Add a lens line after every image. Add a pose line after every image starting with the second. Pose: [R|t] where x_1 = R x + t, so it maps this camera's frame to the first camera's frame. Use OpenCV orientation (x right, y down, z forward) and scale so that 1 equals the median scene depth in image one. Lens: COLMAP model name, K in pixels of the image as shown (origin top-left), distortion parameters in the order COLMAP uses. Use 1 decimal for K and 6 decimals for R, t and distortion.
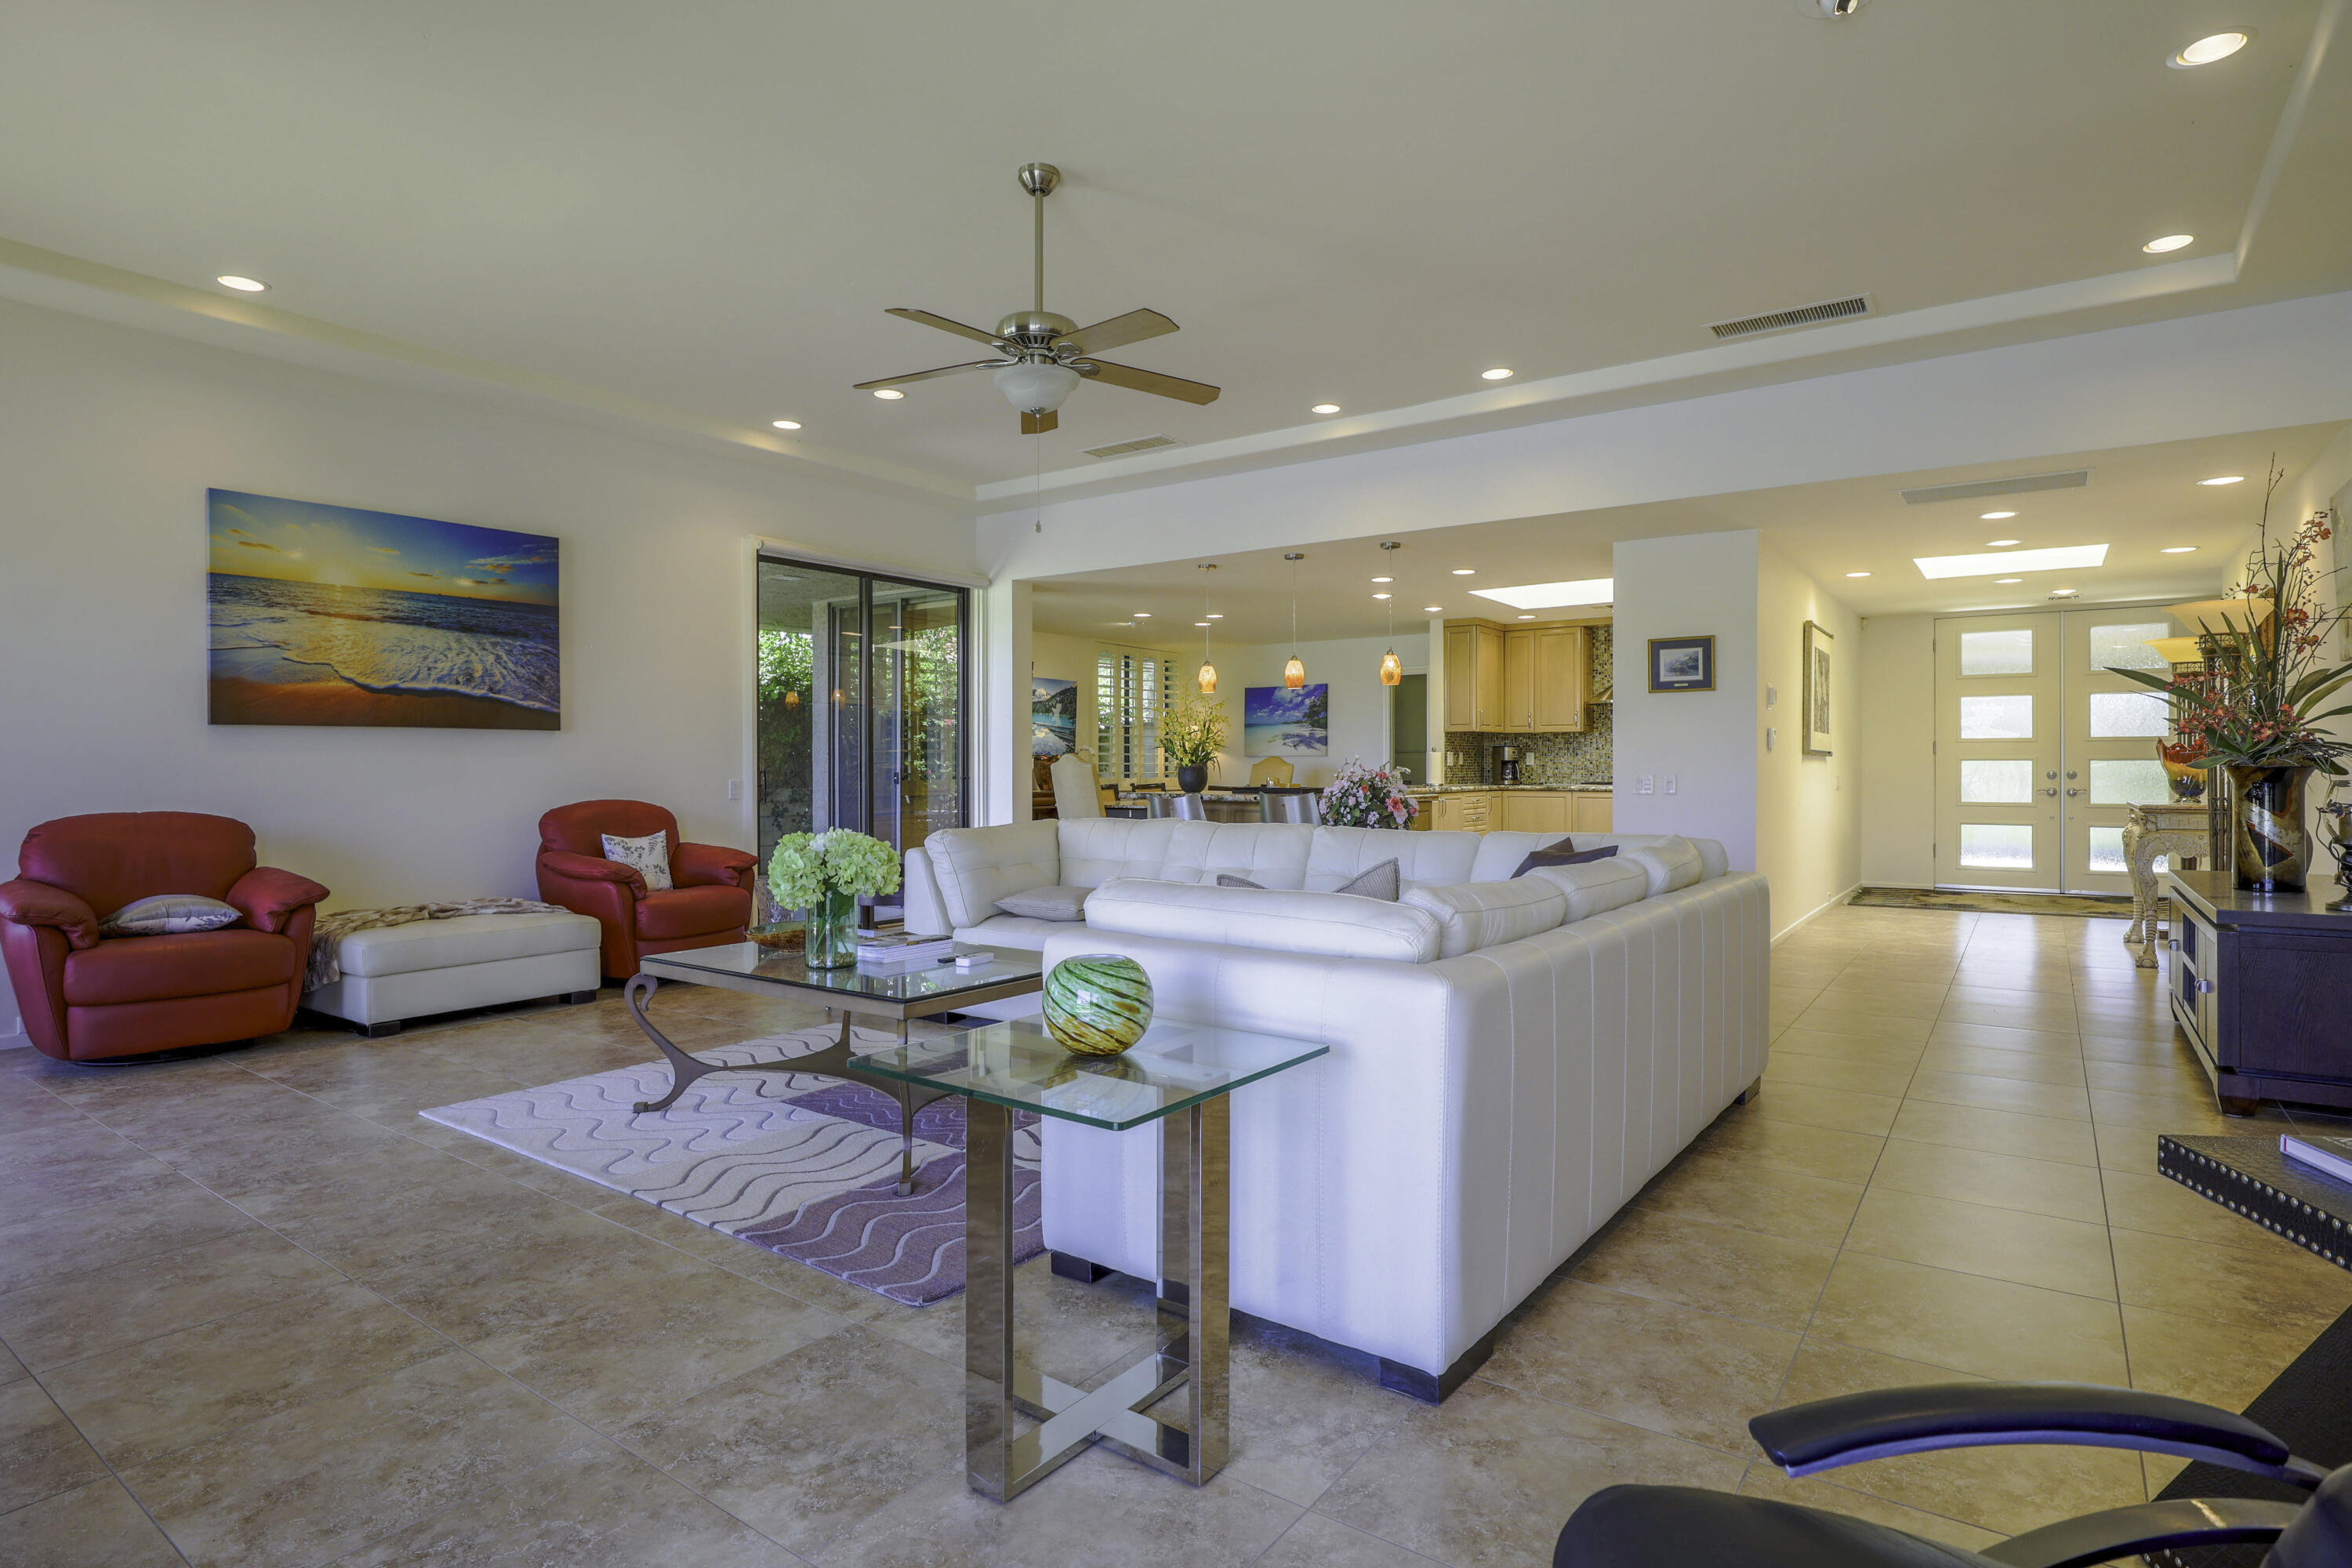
lens RADIAL K [[1220.0, 0, 1215.2], [0, 1220.0, 771.8], [0, 0, 1]] dist [-0.012756, 0.000135]
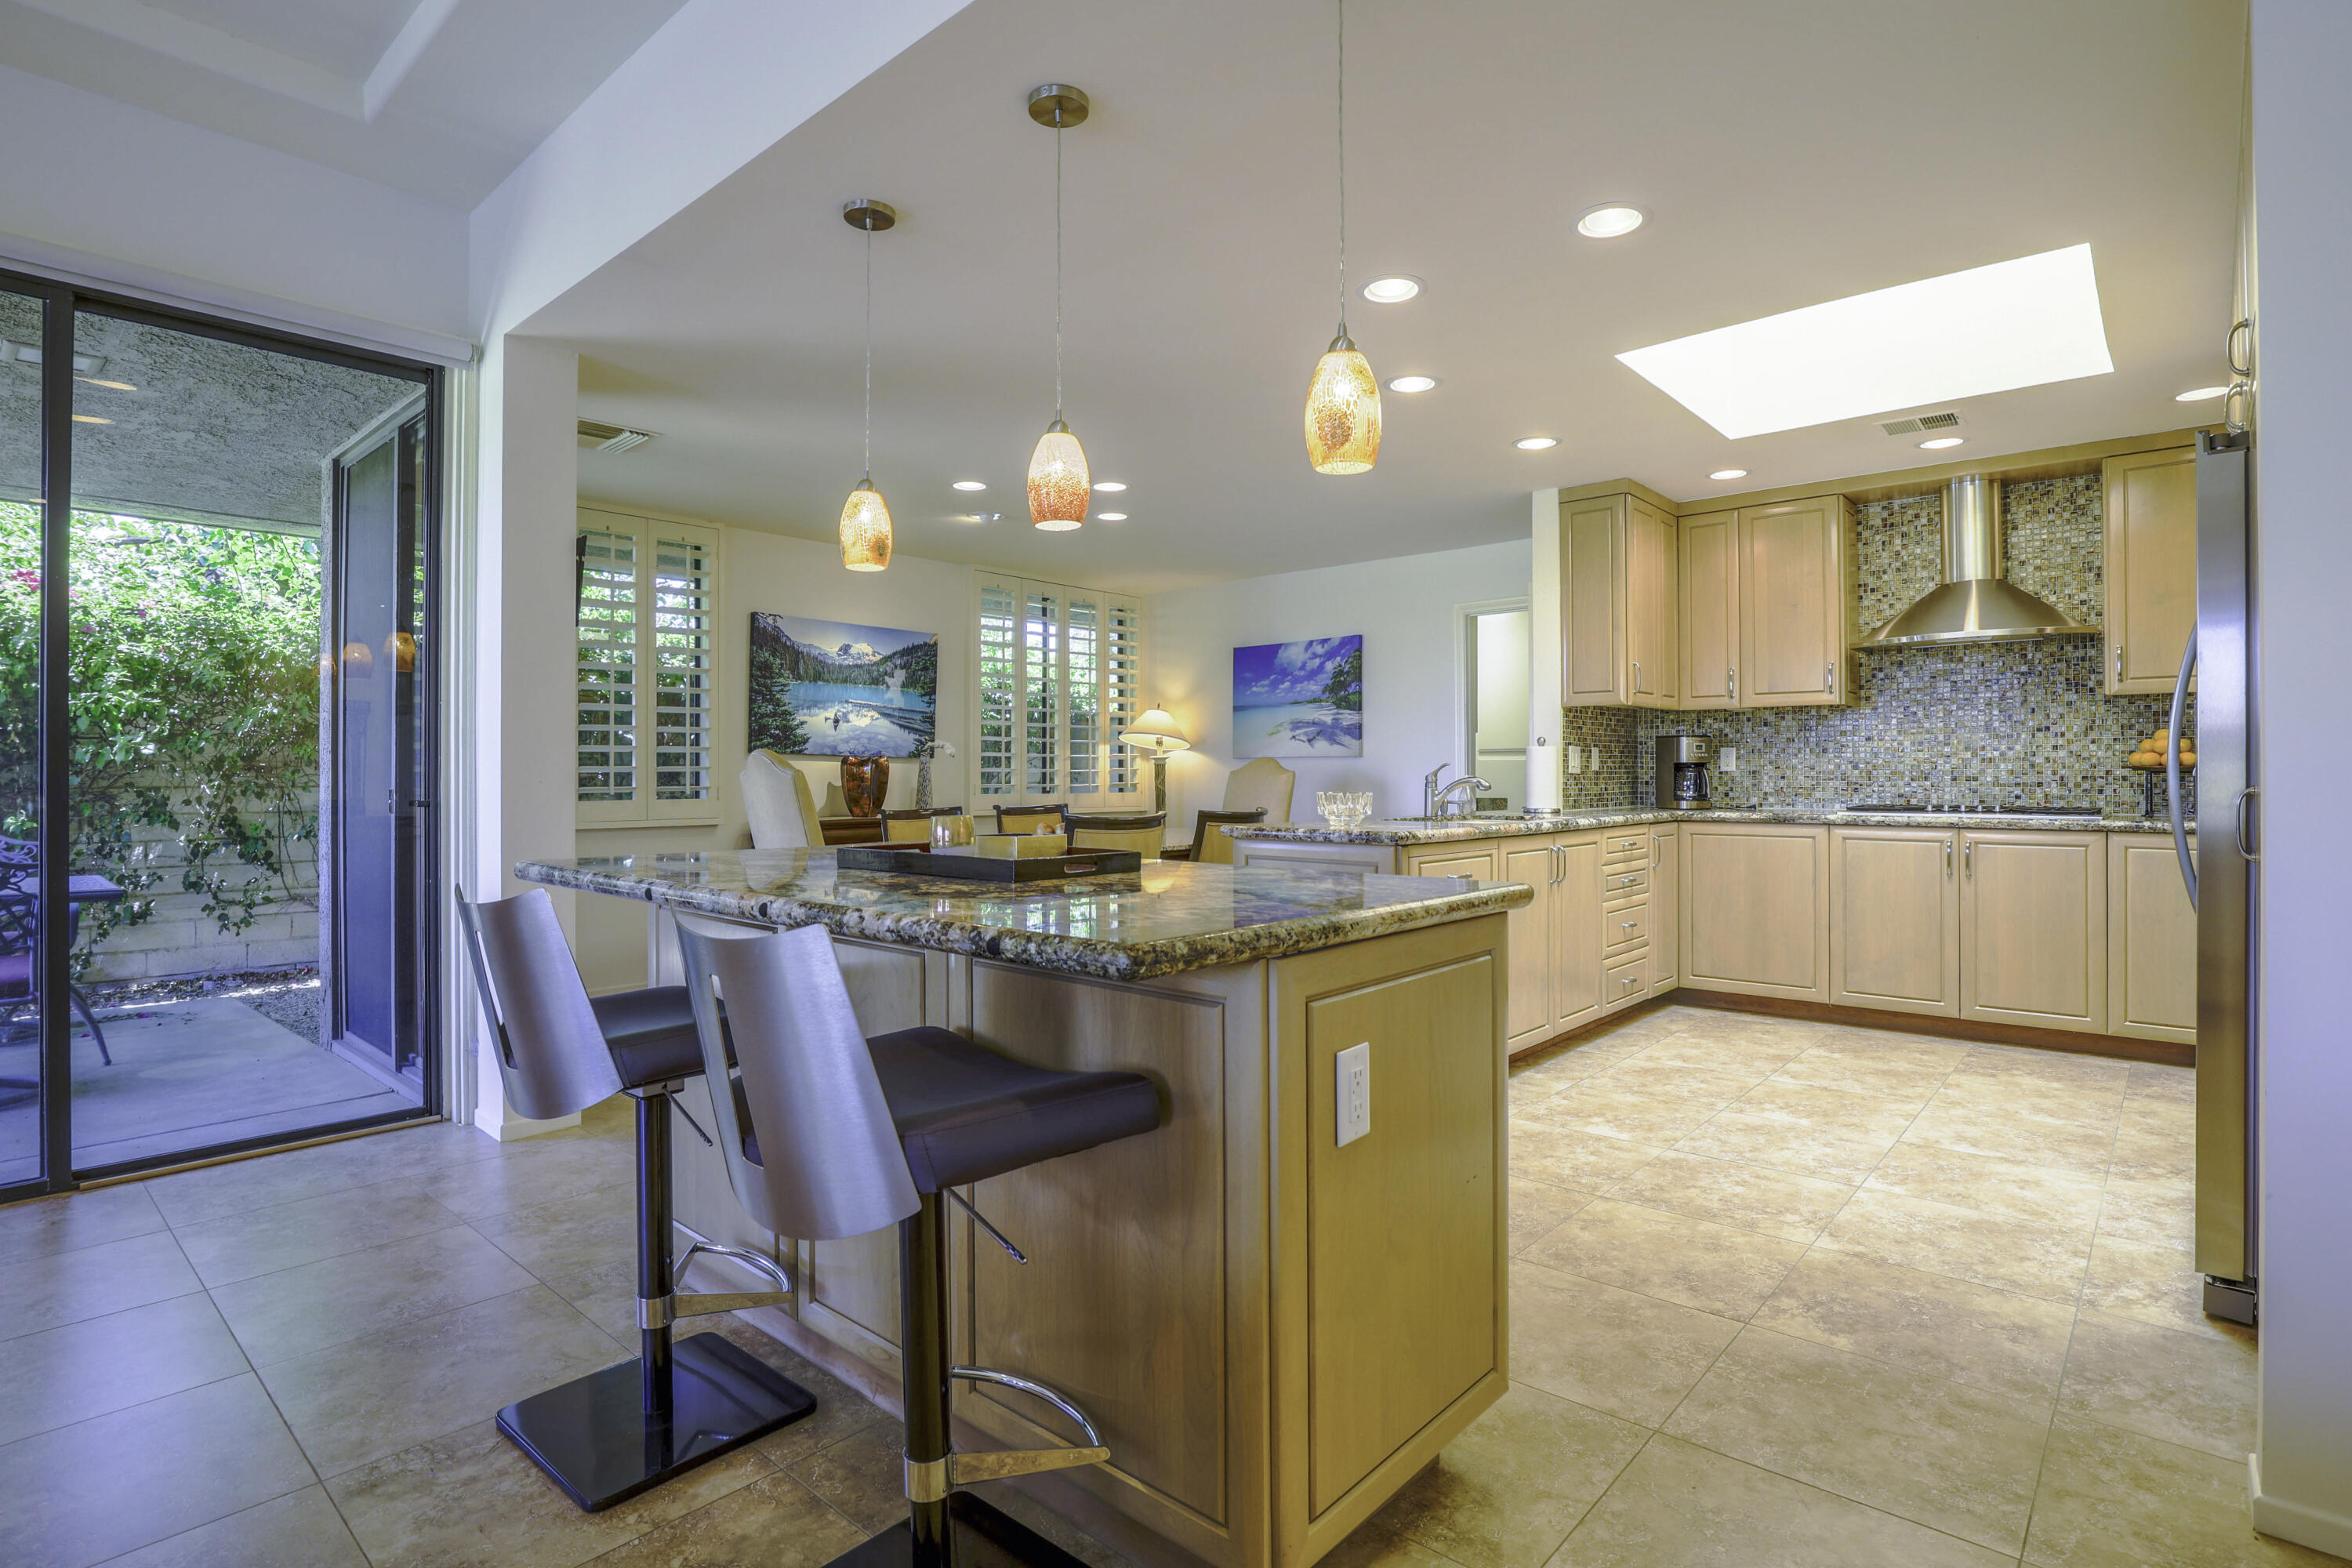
lens RADIAL K [[1145.7, 0, 1212.2], [0, 1145.7, 760.7], [0, 0, 1]] dist [-0.042864, 0.012730]
pose [[0.993447, -0.002880, -0.114254, 0.100468], [0.001198, 0.999890, -0.014786, -0.003382], [0.114285, 0.014552, 0.993341, 0.527792]]
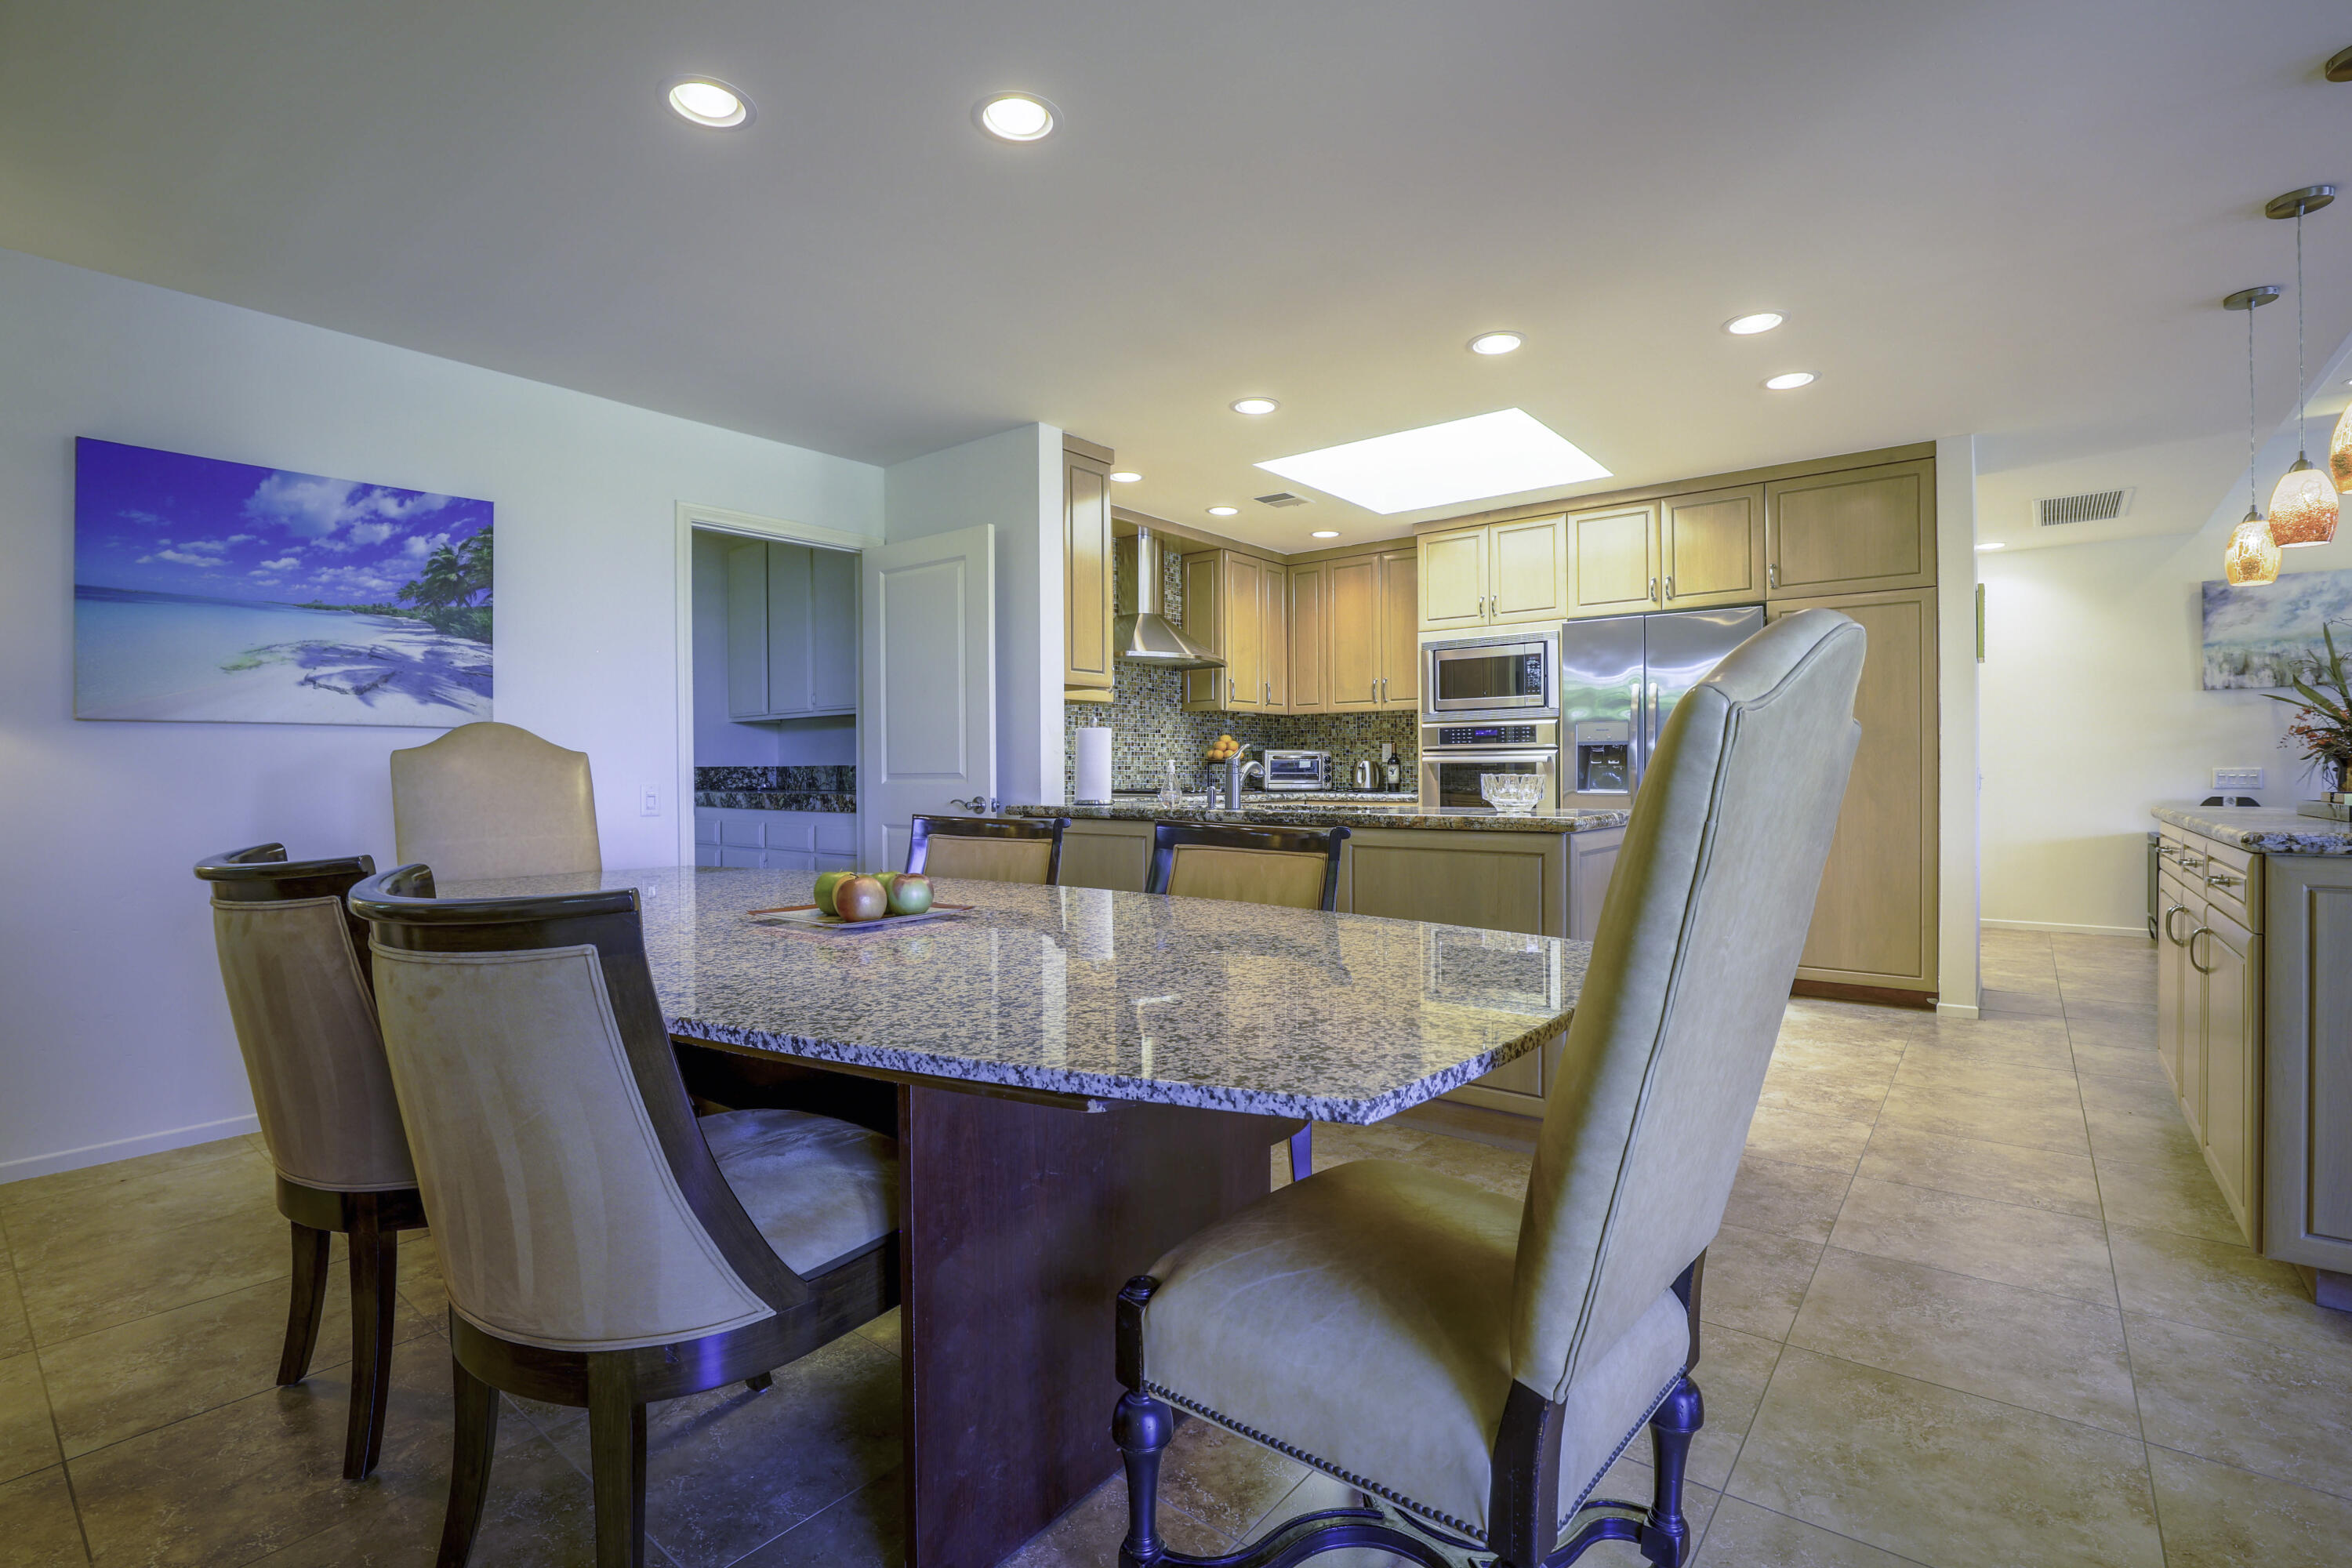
lens RADIAL K [[1071.2, 0, 1186.8], [0, 1071.2, 780.7], [0, 0, 1]] dist [-0.039362, 0.007910]
pose [[0.069476, -0.009756, 0.997536, -0.206766], [0.008689, 0.999920, 0.009175, -0.000609], [-0.997546, 0.008030, 0.069555, 0.965518]]
